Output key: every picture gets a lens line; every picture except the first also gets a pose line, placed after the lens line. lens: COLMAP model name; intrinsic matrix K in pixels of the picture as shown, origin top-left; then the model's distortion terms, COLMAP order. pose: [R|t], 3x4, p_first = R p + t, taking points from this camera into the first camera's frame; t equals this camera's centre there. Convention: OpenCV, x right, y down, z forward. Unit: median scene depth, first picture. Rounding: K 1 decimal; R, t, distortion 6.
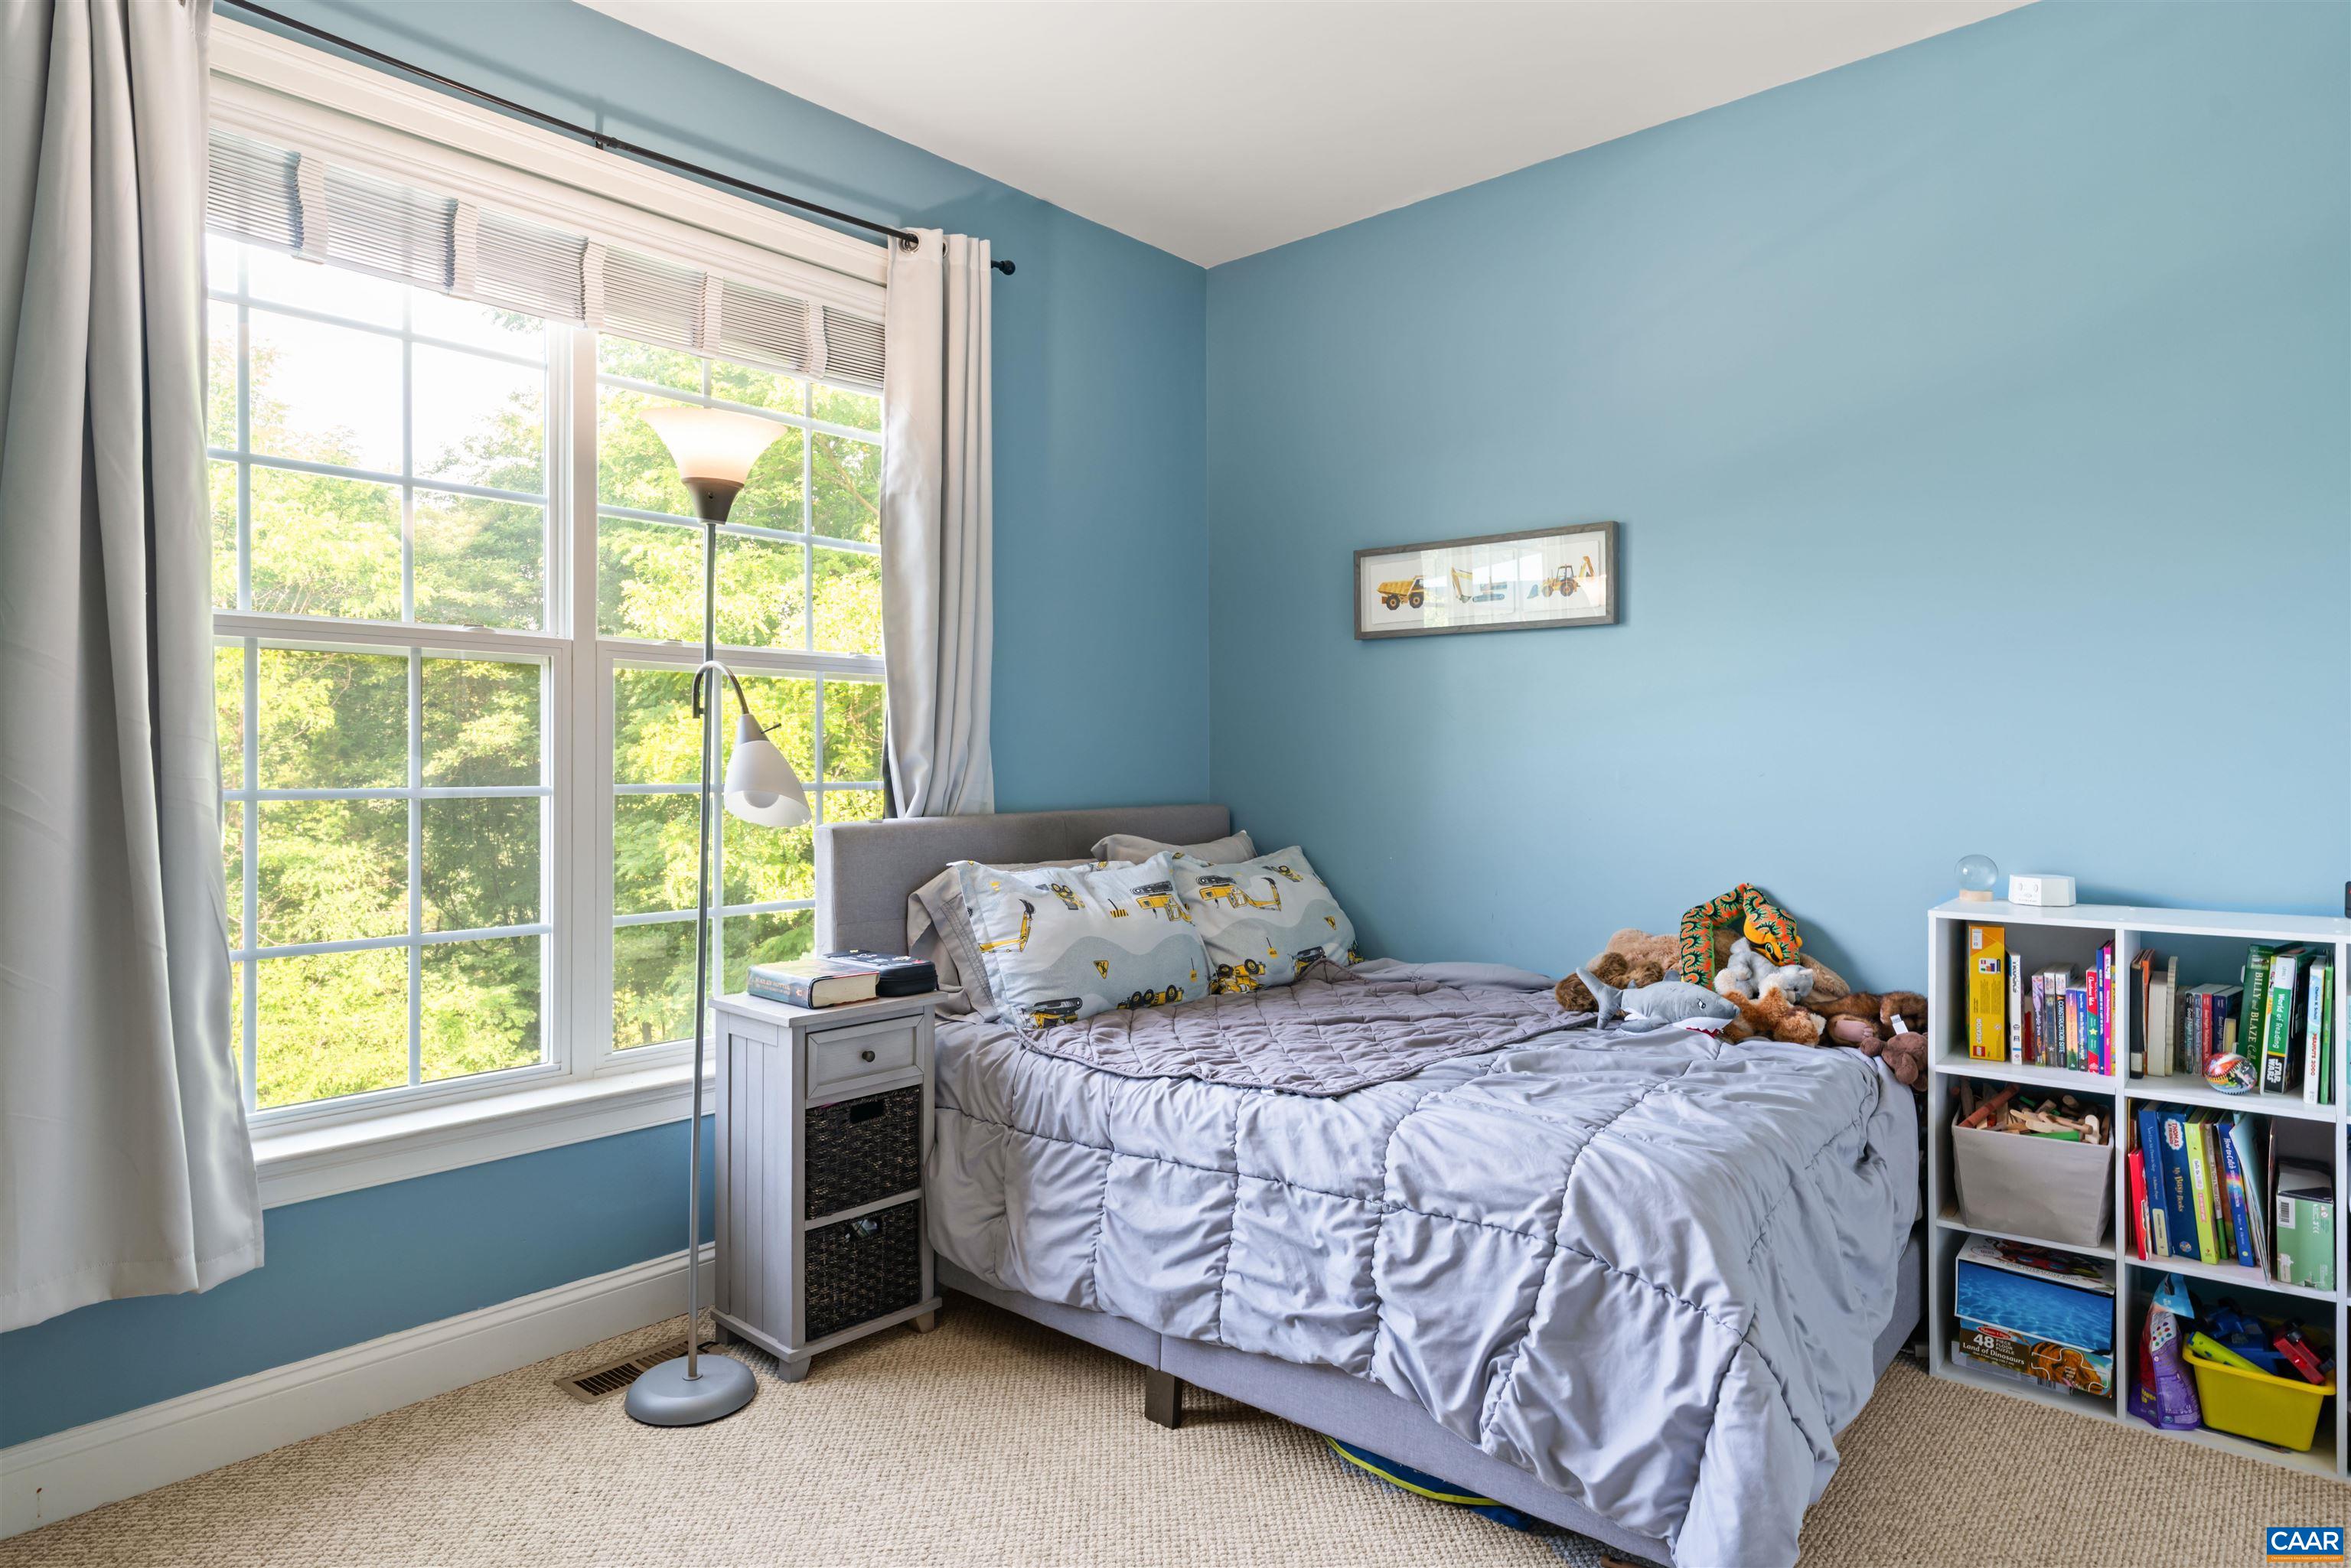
lens RADIAL K [[1374.9, 0, 1169.3], [0, 1374.9, 773.6], [0, 0, 1]] dist [0.001637, -0.001507]
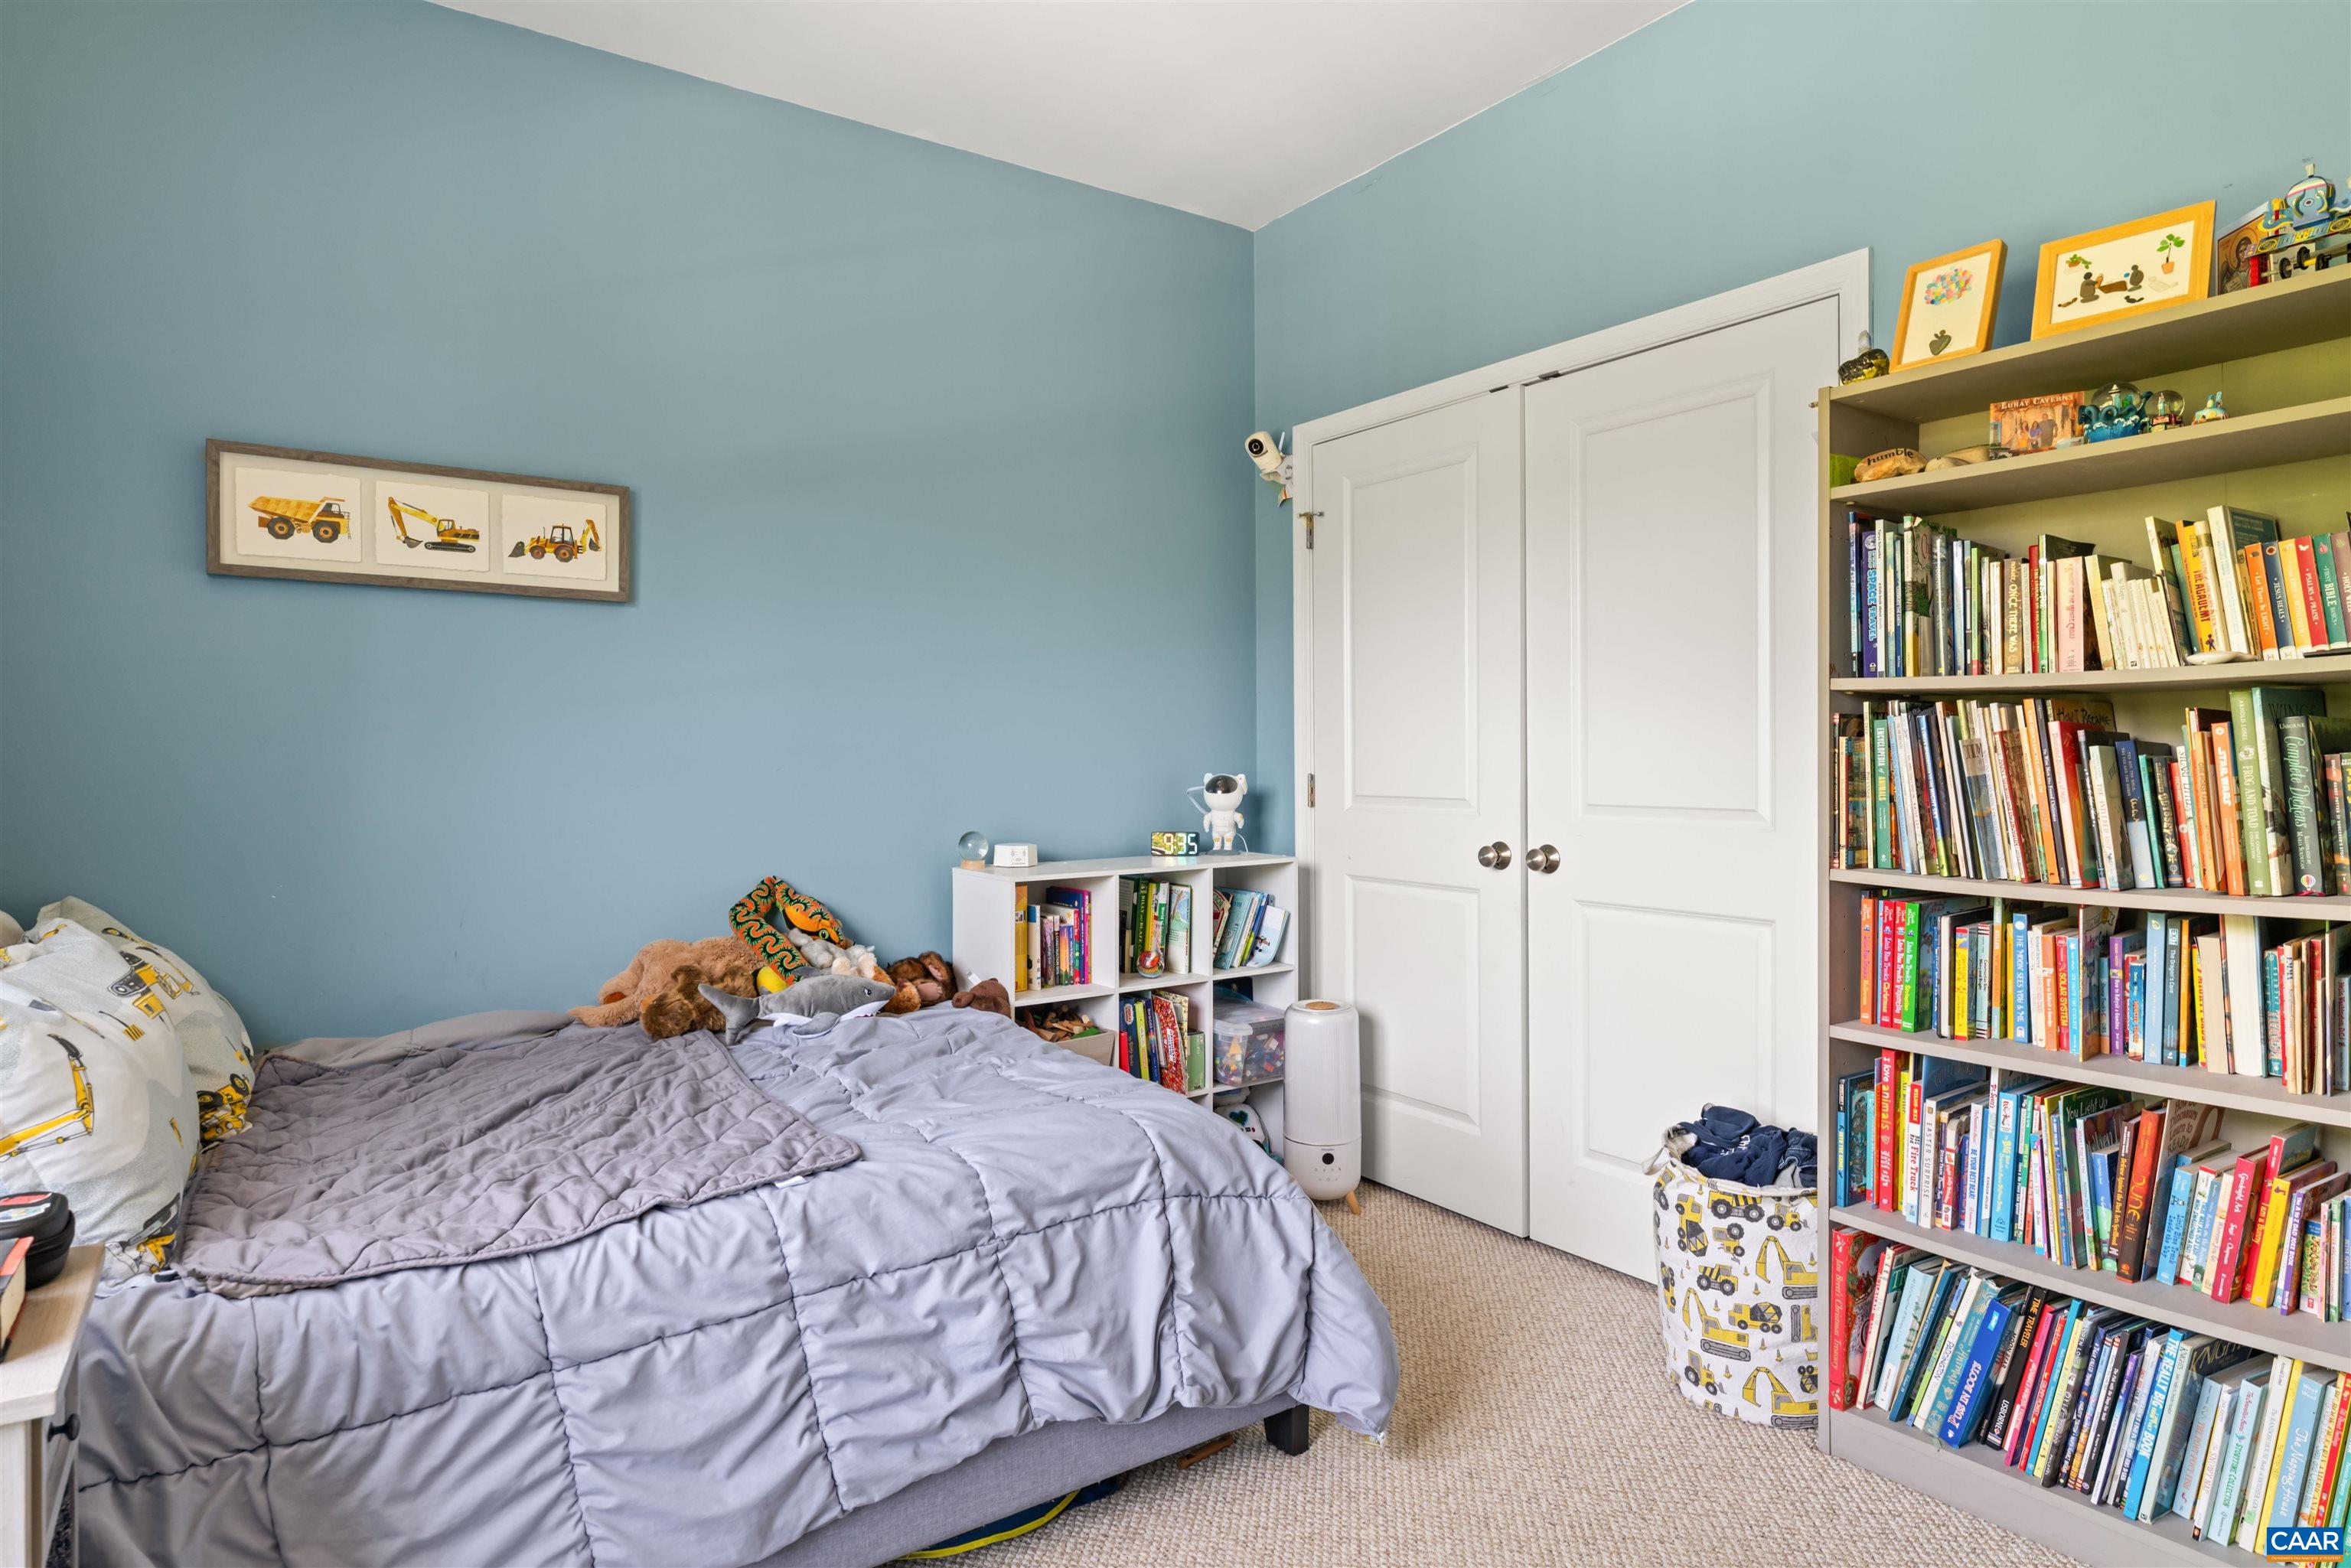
lens RADIAL K [[1374.9, 0, 1170.0], [0, 1374.9, 772.3], [0, 0, 1]] dist [0.001637, -0.001507]
pose [[0.211458, -0.013087, 0.977299, -0.638818], [0.010342, 0.999884, 0.011152, -0.006402], [-0.977332, 0.007749, 0.211569, 0.625813]]
